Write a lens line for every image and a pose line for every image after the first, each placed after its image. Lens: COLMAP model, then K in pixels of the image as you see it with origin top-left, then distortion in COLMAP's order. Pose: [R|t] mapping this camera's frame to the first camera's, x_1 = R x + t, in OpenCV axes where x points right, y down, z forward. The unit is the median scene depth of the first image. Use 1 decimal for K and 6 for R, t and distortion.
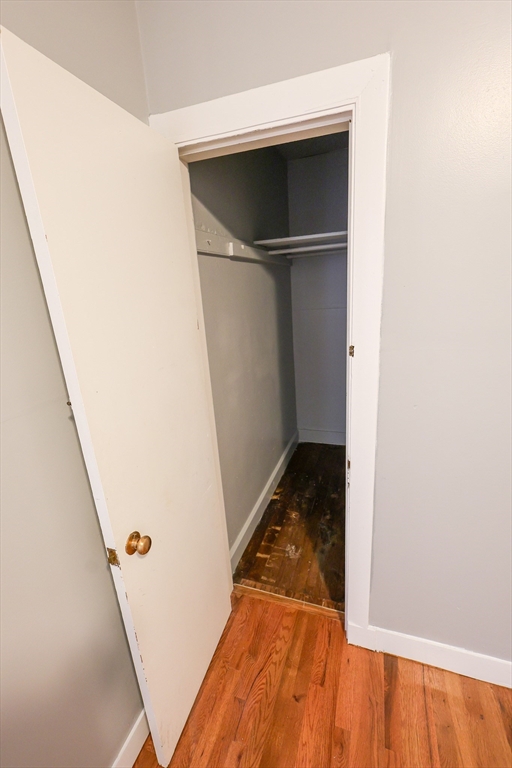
lens RADIAL K [[332.9, 0, 260.8], [0, 332.9, 383.9], [0, 0, 1]] dist [-0.001618, -0.000437]
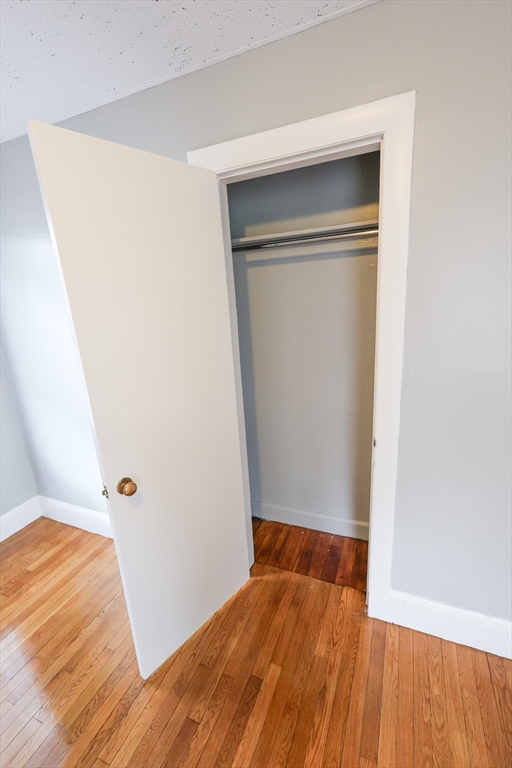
lens RADIAL K [[332.9, 0, 252.2], [0, 332.9, 388.0], [0, 0, 1]] dist [-0.001618, -0.000437]
pose [[0.996379, 0.026937, -0.080639, -0.064304], [-0.030633, 0.998519, -0.044956, 0.143579], [0.079309, 0.047263, 0.995729, -0.170332]]
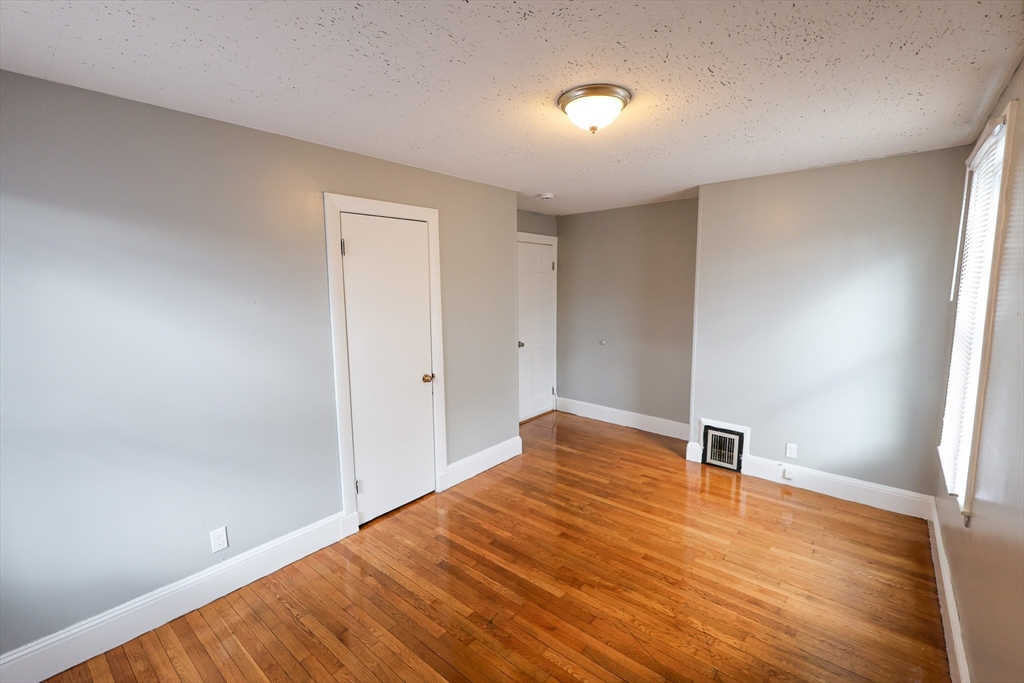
lens RADIAL K [[443.8, 0, 522.4], [0, 443.8, 340.9], [0, 0, 1]] dist [-0.001618, -0.000437]
pose [[0.357355, -0.062928, 0.931846, -1.710704], [0.267177, 0.962920, -0.037434, 0.272459], [-0.894938, 0.262345, 0.360917, -0.444174]]
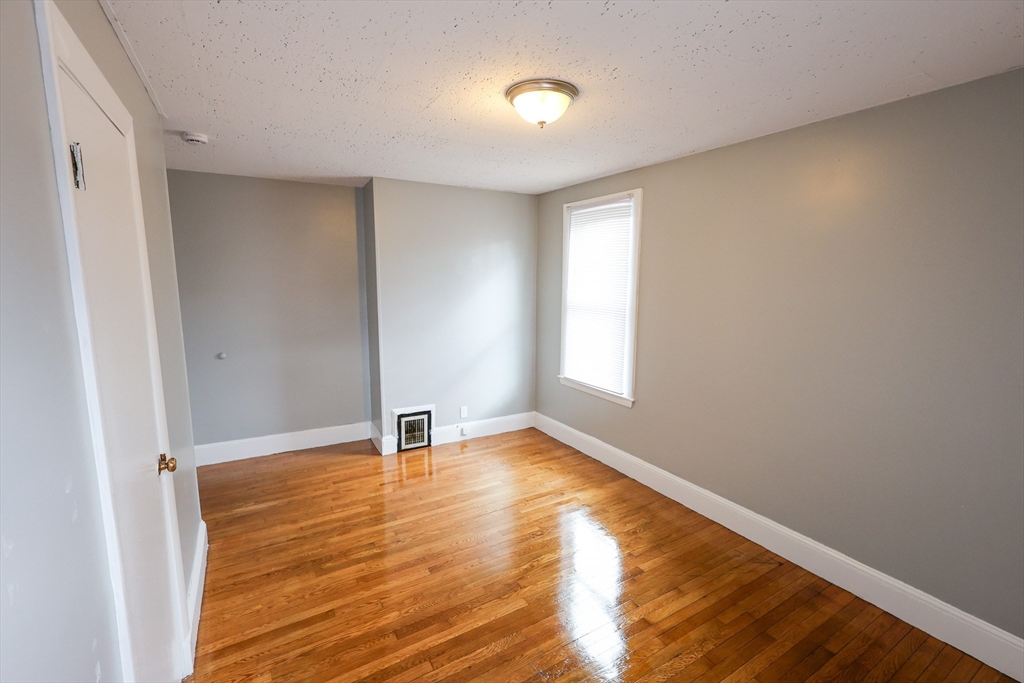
lens RADIAL K [[443.8, 0, 511.7], [0, 443.8, 338.9], [0, 0, 1]] dist [-0.001618, -0.000437]
pose [[-0.761906, -0.035347, 0.646722, -1.167072], [0.230053, 0.918632, 0.321235, -0.192002], [-0.605454, 0.393531, -0.691779, 0.937045]]
